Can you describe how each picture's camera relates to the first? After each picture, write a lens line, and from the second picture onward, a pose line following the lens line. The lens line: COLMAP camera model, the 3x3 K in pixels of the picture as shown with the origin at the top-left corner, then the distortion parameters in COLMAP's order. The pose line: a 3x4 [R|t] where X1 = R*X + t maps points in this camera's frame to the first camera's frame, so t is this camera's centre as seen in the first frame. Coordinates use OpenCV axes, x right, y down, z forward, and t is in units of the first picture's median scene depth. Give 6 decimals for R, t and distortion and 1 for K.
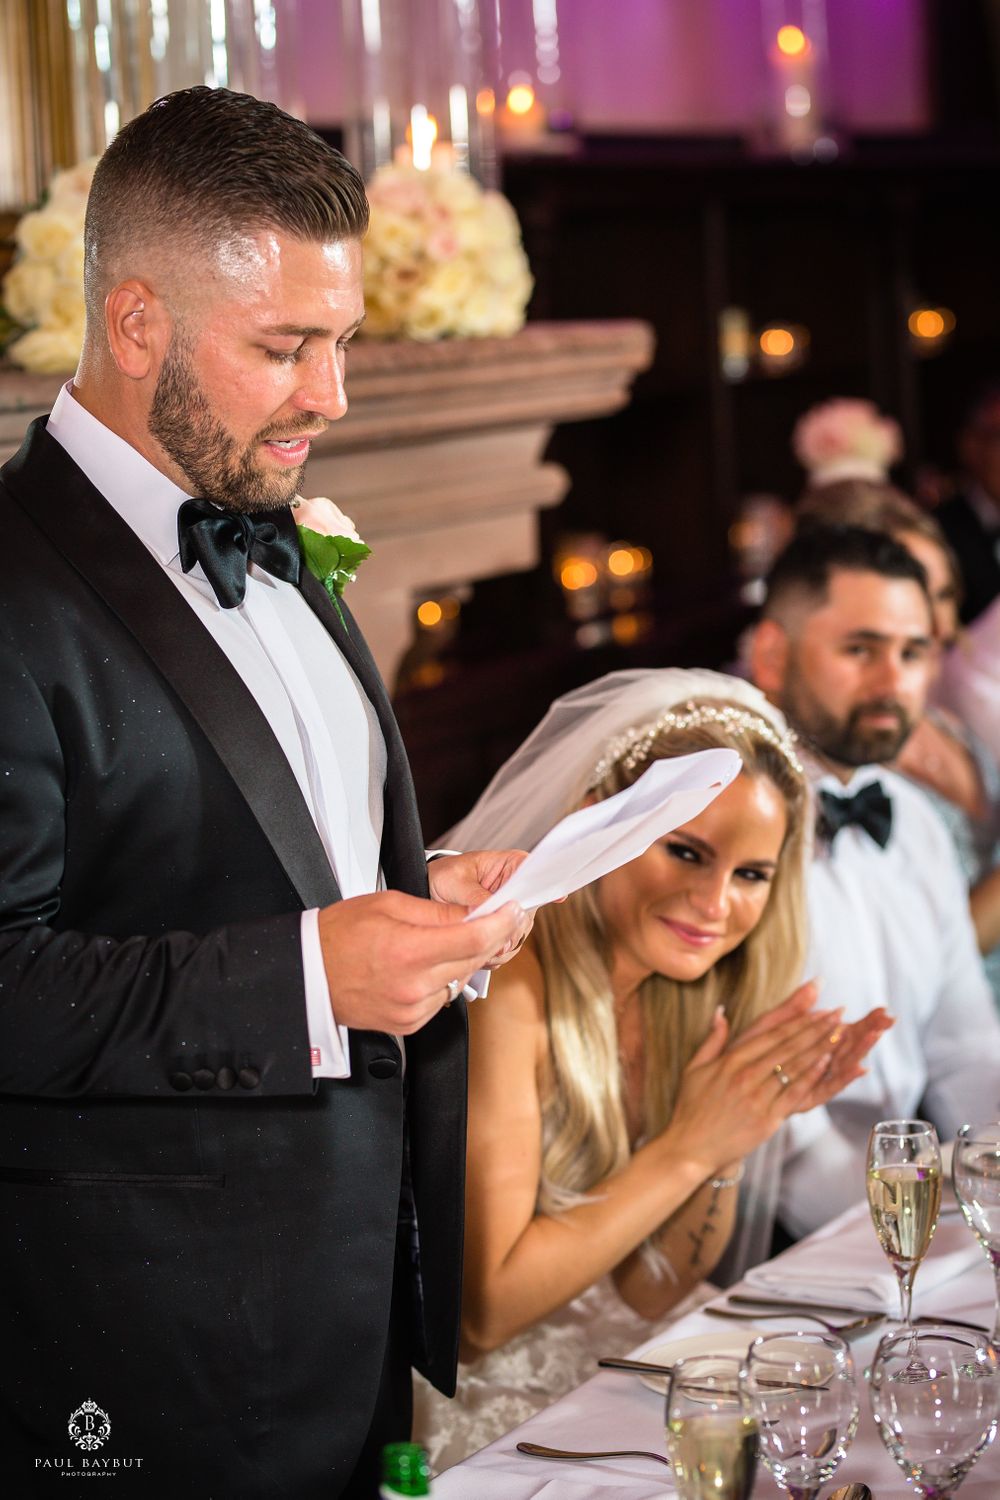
lens RADIAL K [[3528.5, 0, 489.0], [0, 3528.5, 755.0], [0, 0, 1]] dist [-0.018993, 0.000000]
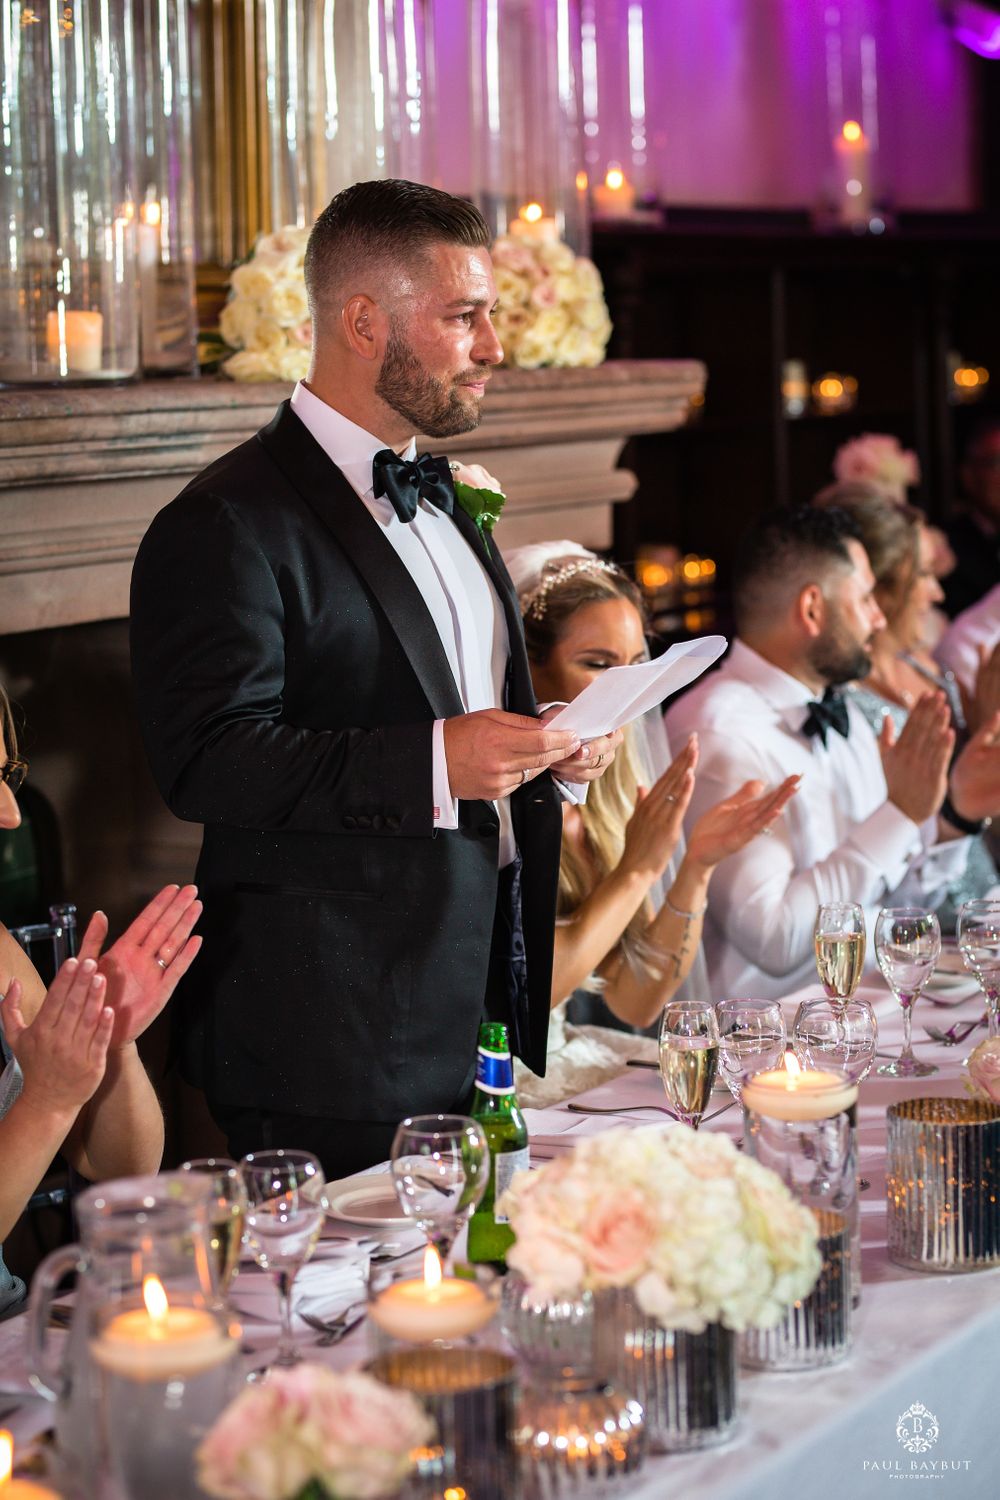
lens RADIAL K [[3528.5, 0, 496.8], [0, 3528.5, 750.7], [0, 0, 1]] dist [-0.018993, 0.000000]
pose [[0.999271, 0.027911, -0.026038, 0.007671], [-0.028347, 0.999462, -0.016504, 0.045205], [0.025563, 0.017230, 0.999525, -0.300944]]
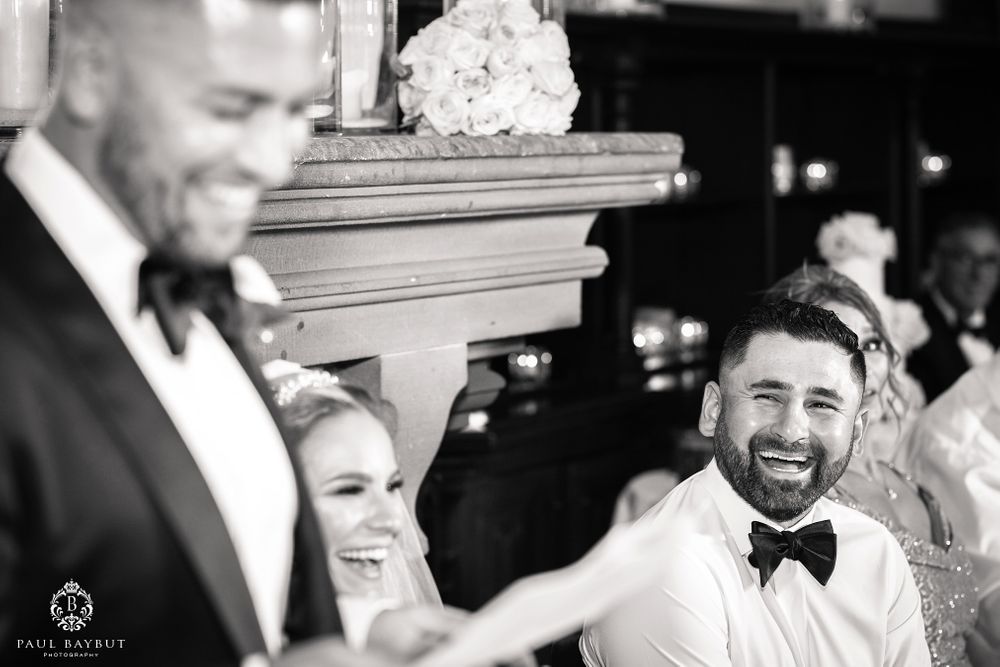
lens RADIAL K [[2352.4, 0, 500.4], [0, 2352.4, 338.3], [0, 0, 1]] dist [-0.018993, 0.000000]
pose [[0.996737, 0.048255, -0.064707, 0.040980], [-0.051337, 0.997582, -0.046849, -0.010693], [0.062290, 0.050018, 0.996804, 0.195037]]
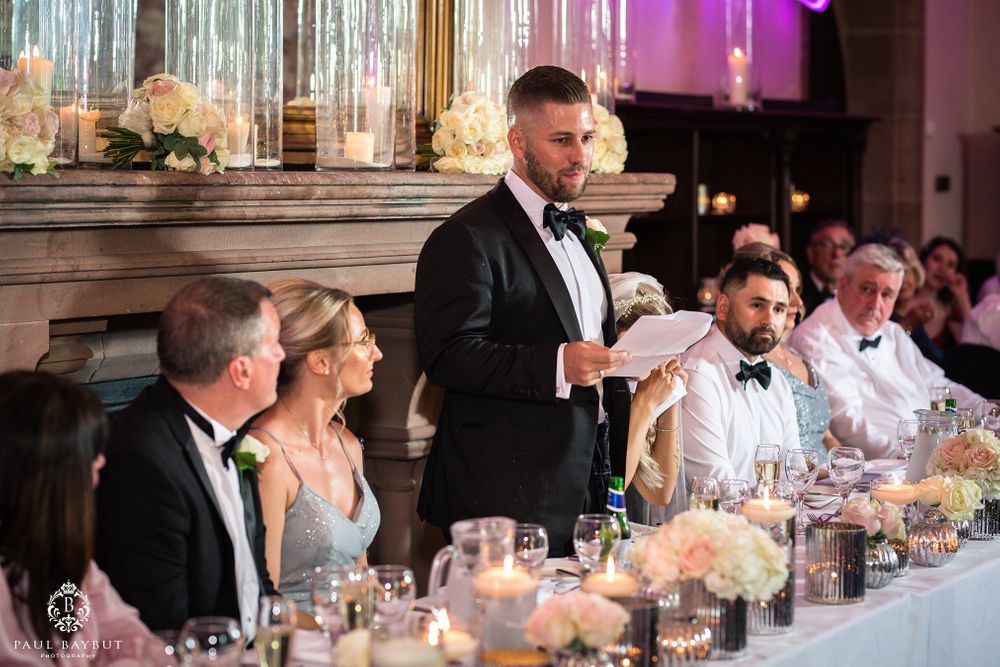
lens RADIAL K [[2352.4, 0, 497.3], [0, 2352.4, 331.6], [0, 0, 1]] dist [-0.018993, 0.000000]
pose [[0.998304, 0.058032, -0.004574, -0.062803], [-0.058210, 0.995799, -0.070676, 0.104170], [0.000453, 0.070823, 0.997489, -0.580131]]
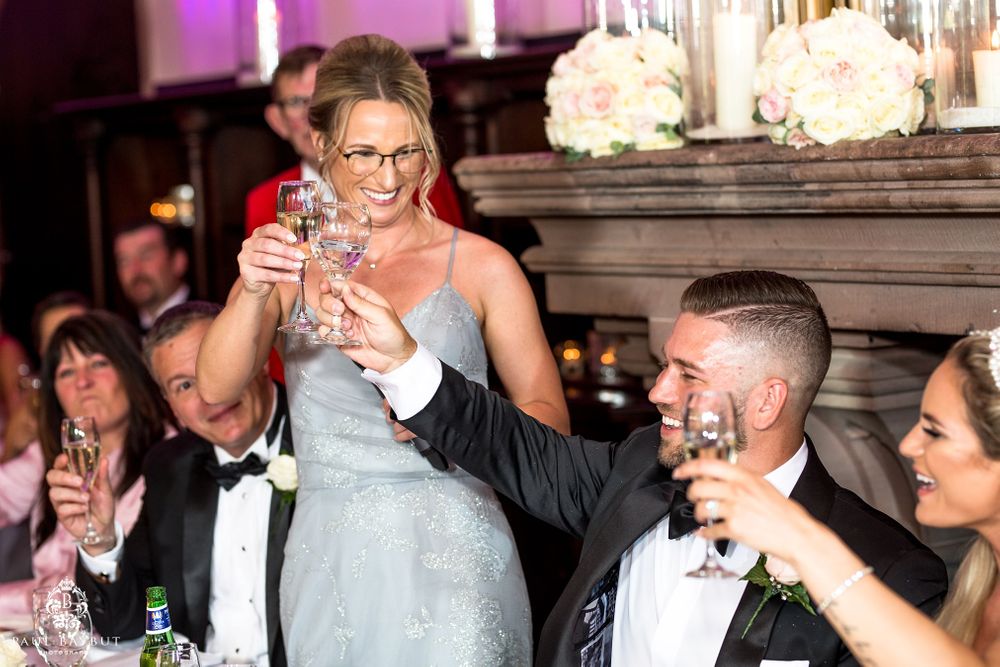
lens RADIAL K [[2352.4, 0, 506.4], [0, 2352.4, 295.6], [0, 0, 1]] dist [-0.018993, 0.000000]
pose [[-0.471735, 0.126326, -0.872644, 0.594377], [-0.050384, 0.984205, 0.169712, -0.136979], [0.880300, 0.124027, -0.457919, 0.900712]]
